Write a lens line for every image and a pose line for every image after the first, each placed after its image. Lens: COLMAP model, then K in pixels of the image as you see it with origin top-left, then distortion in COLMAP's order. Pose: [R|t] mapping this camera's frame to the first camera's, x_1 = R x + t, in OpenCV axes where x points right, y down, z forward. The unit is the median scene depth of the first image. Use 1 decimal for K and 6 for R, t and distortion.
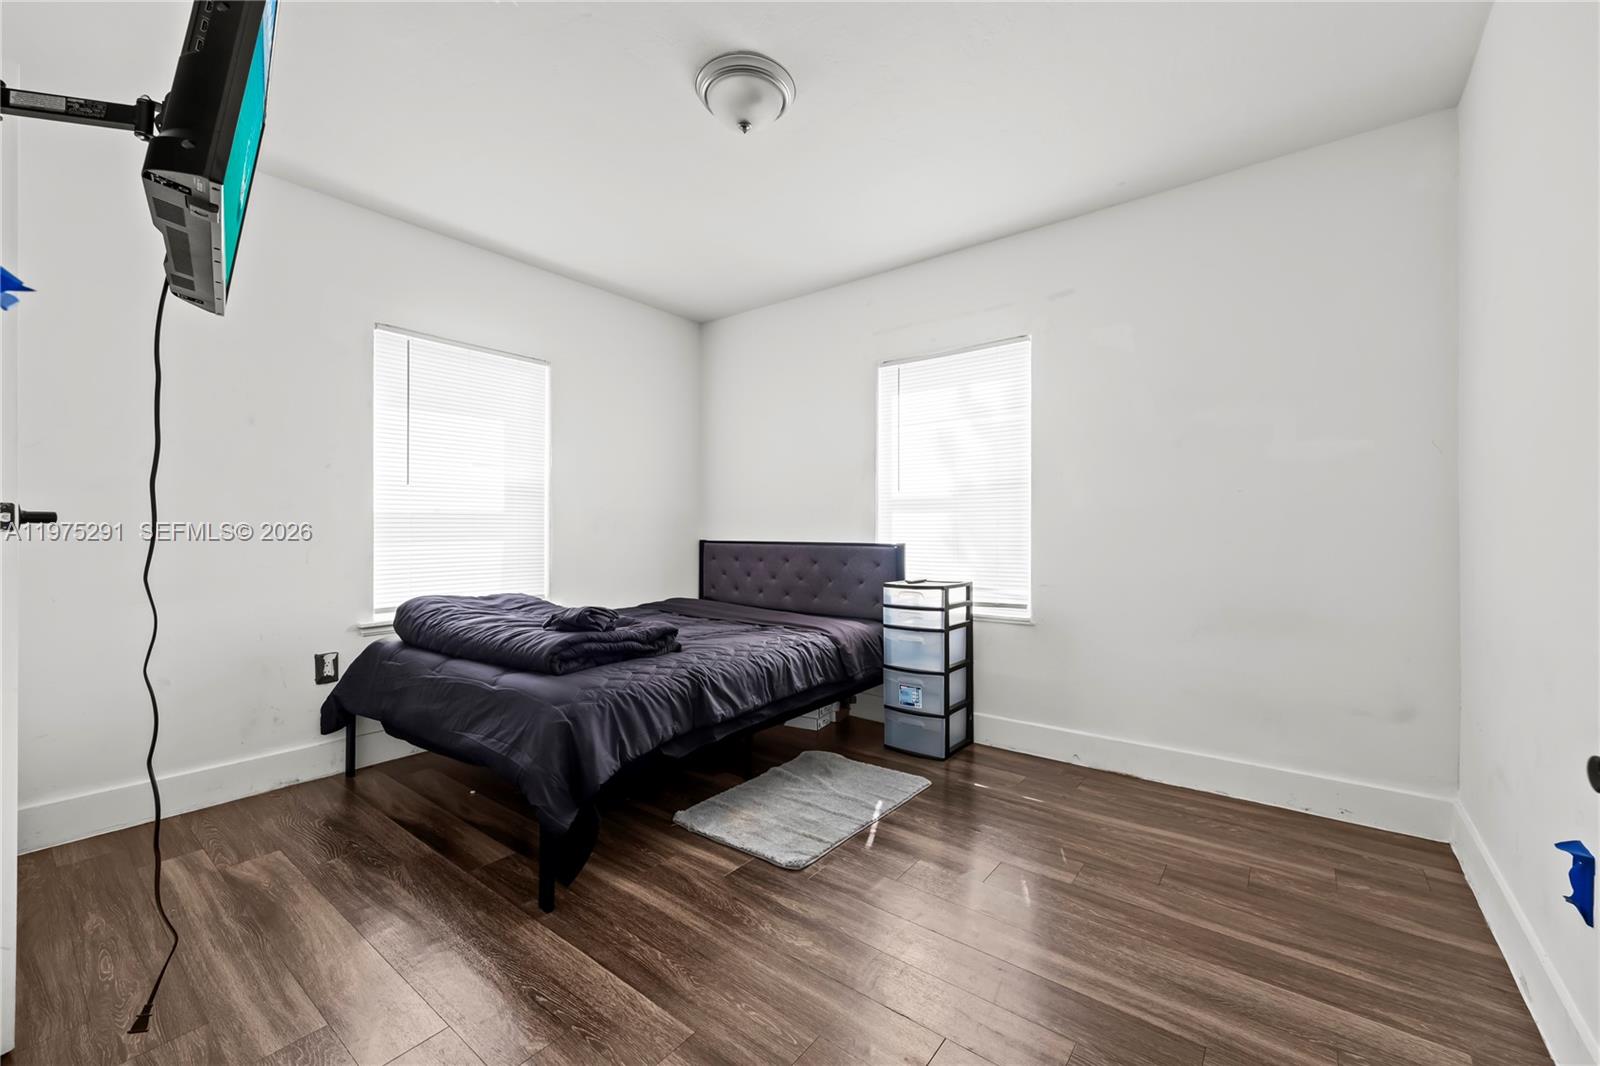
lens RADIAL K [[641.7, 0, 795.9], [0, 641.7, 533.4], [0, 0, 1]] dist [0.001911, 0.000336]
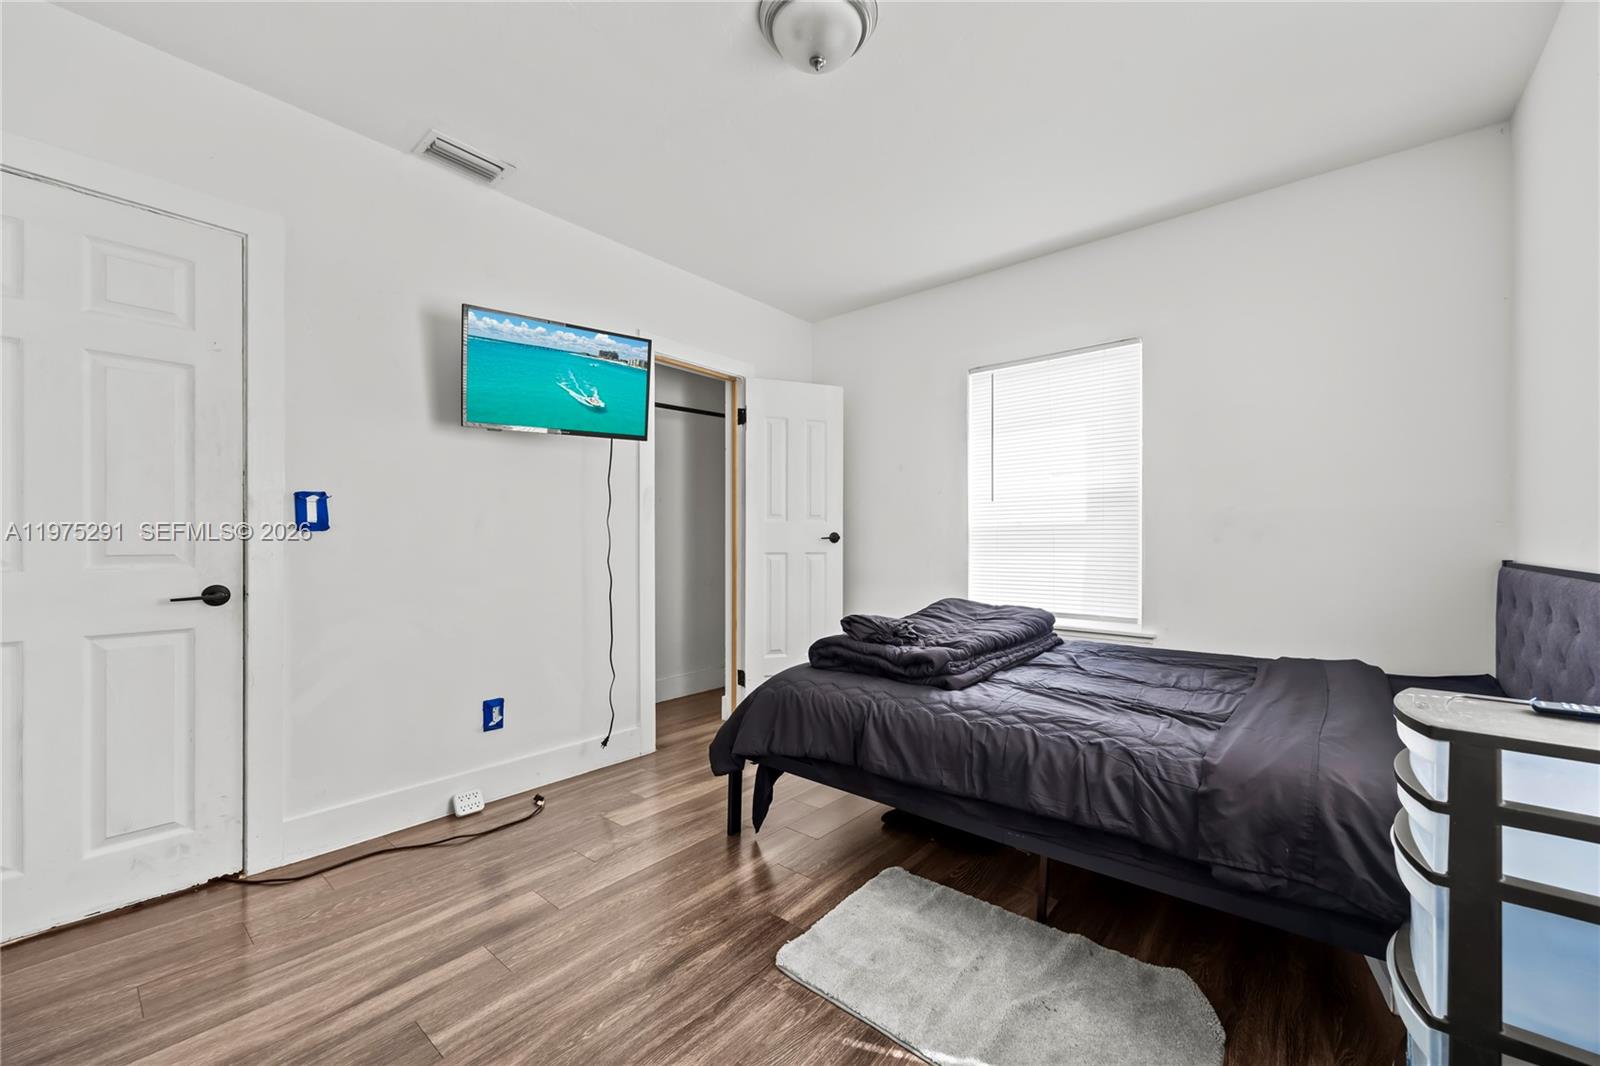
lens RADIAL K [[634.0, 0, 802.1], [0, 634.0, 544.1], [0, 0, 1]] dist [0.000848, 0.000201]
pose [[-0.041815, 0.002829, -0.999121, 0.589094], [-0.004521, 0.999985, 0.003020, -0.002309], [0.999115, 0.004643, -0.041802, 0.793099]]
